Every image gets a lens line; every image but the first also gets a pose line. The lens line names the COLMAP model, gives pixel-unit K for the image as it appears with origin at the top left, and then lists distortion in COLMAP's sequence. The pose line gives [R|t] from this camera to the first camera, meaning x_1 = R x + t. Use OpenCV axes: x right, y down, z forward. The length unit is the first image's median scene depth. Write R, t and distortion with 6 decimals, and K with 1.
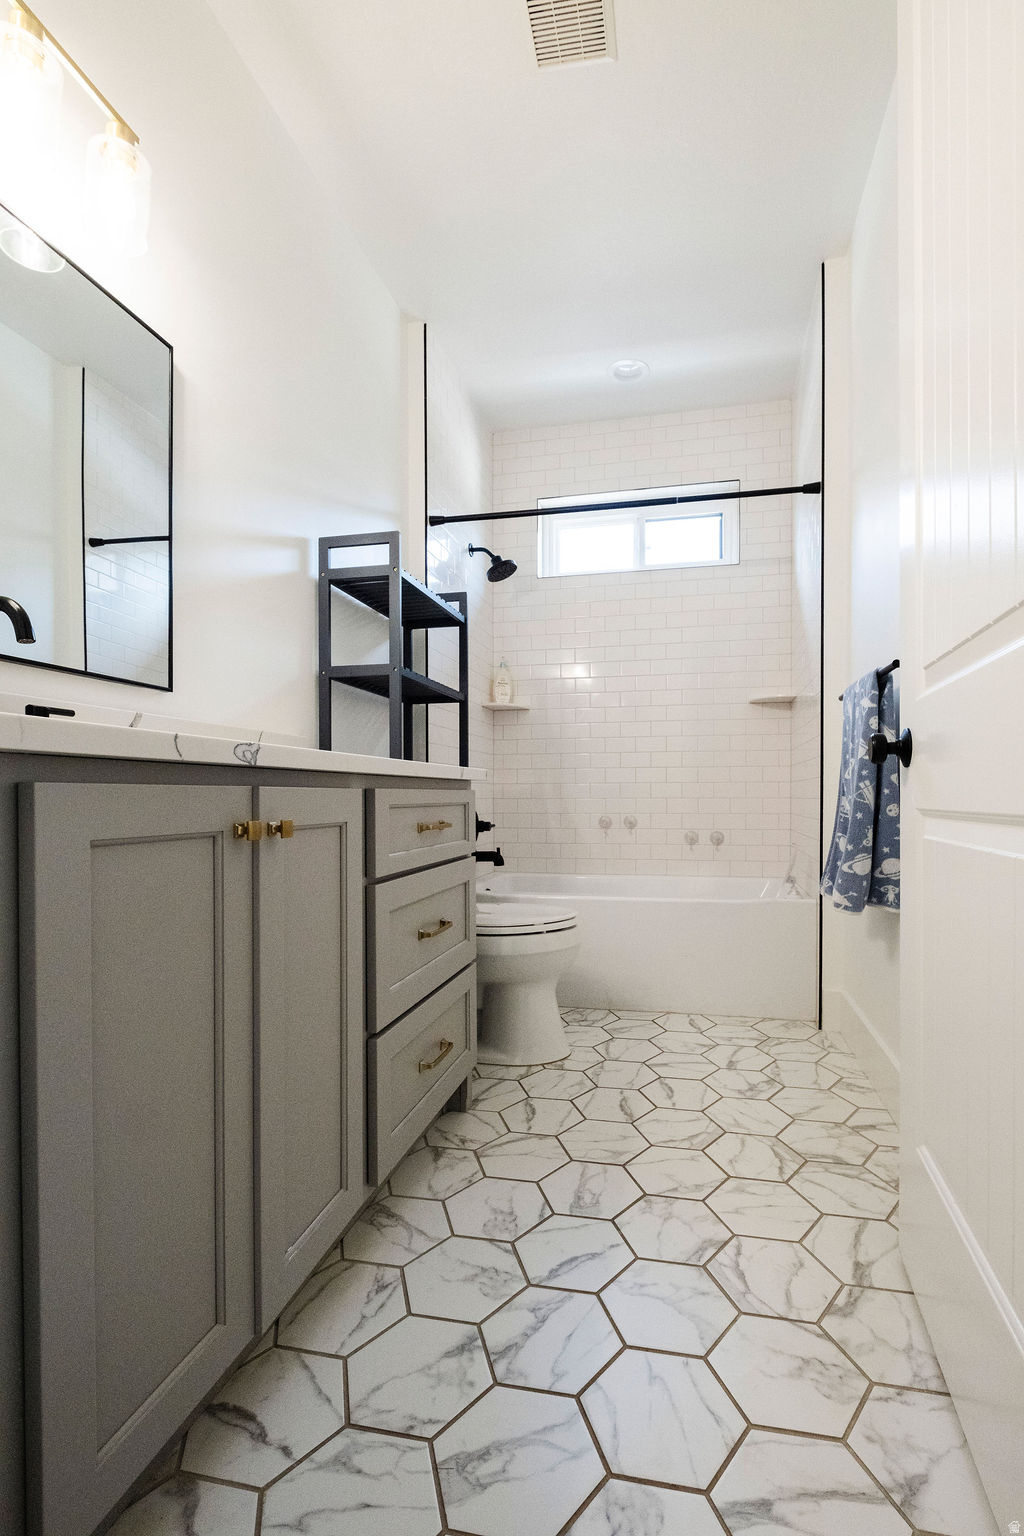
lens RADIAL K [[696.9, 0, 563.1], [0, 696.9, 794.0], [0, 0, 1]] dist [0.001207, -0.000365]
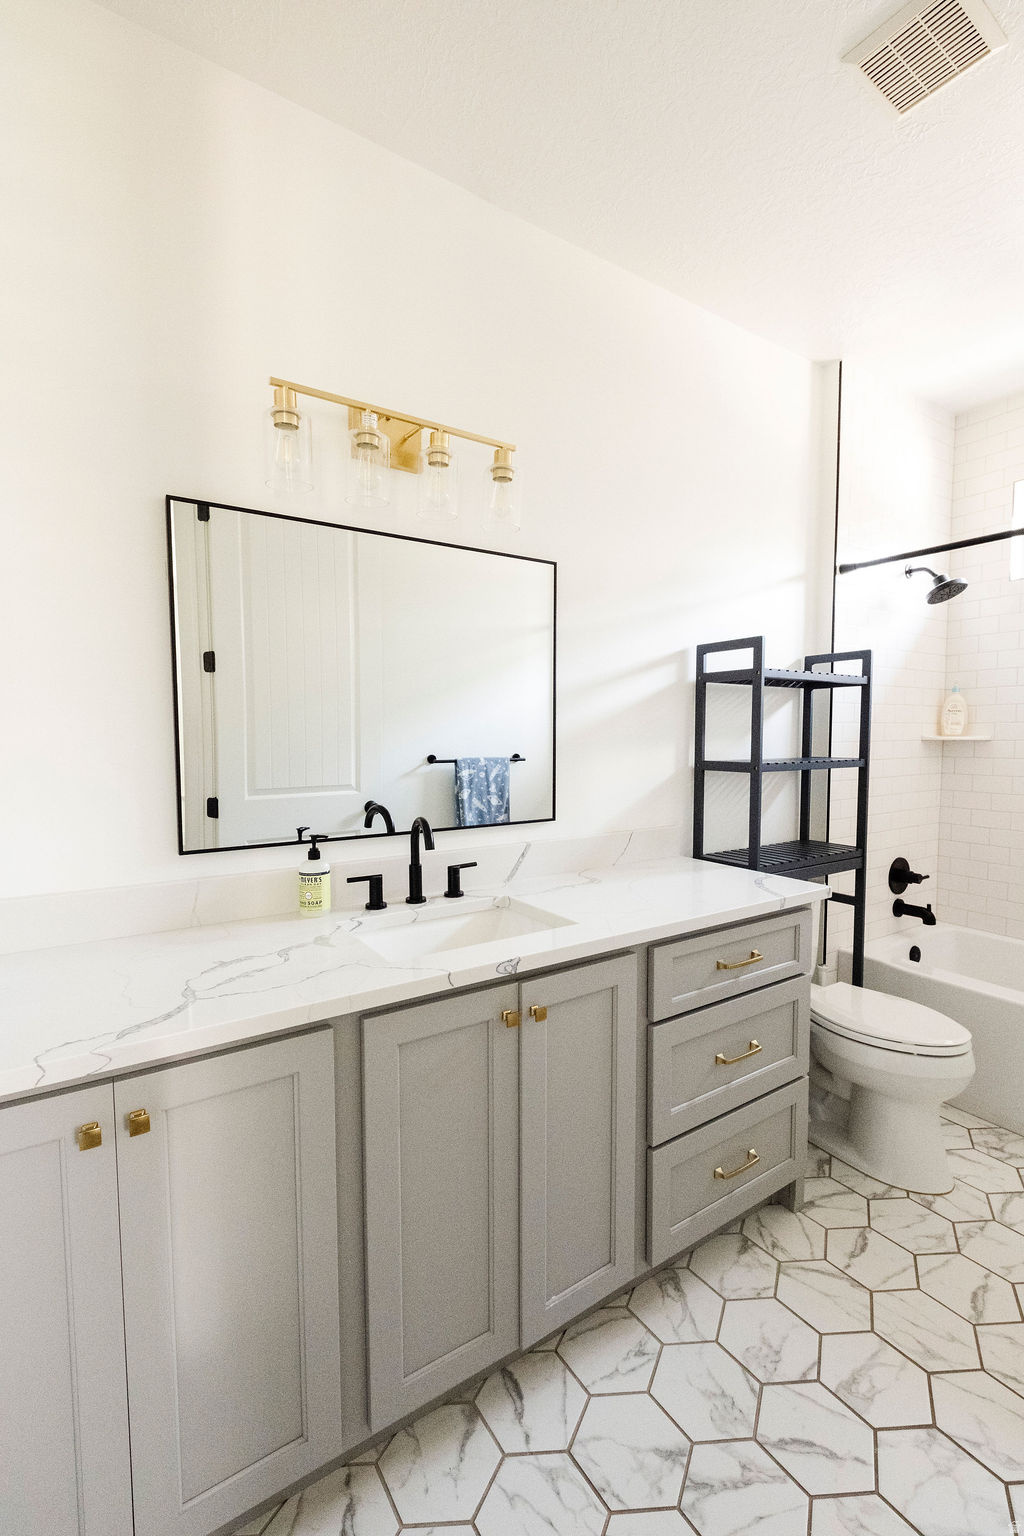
lens RADIAL K [[677.6, 0, 512.0], [0, 677.6, 768.0], [0, 0, 1]] dist [-0.000334, -0.000279]
pose [[0.698510, 0.043500, -0.714277, 0.345729], [0.000581, 0.998116, 0.061354, -0.357597], [0.715600, -0.043271, 0.697168, 0.027162]]
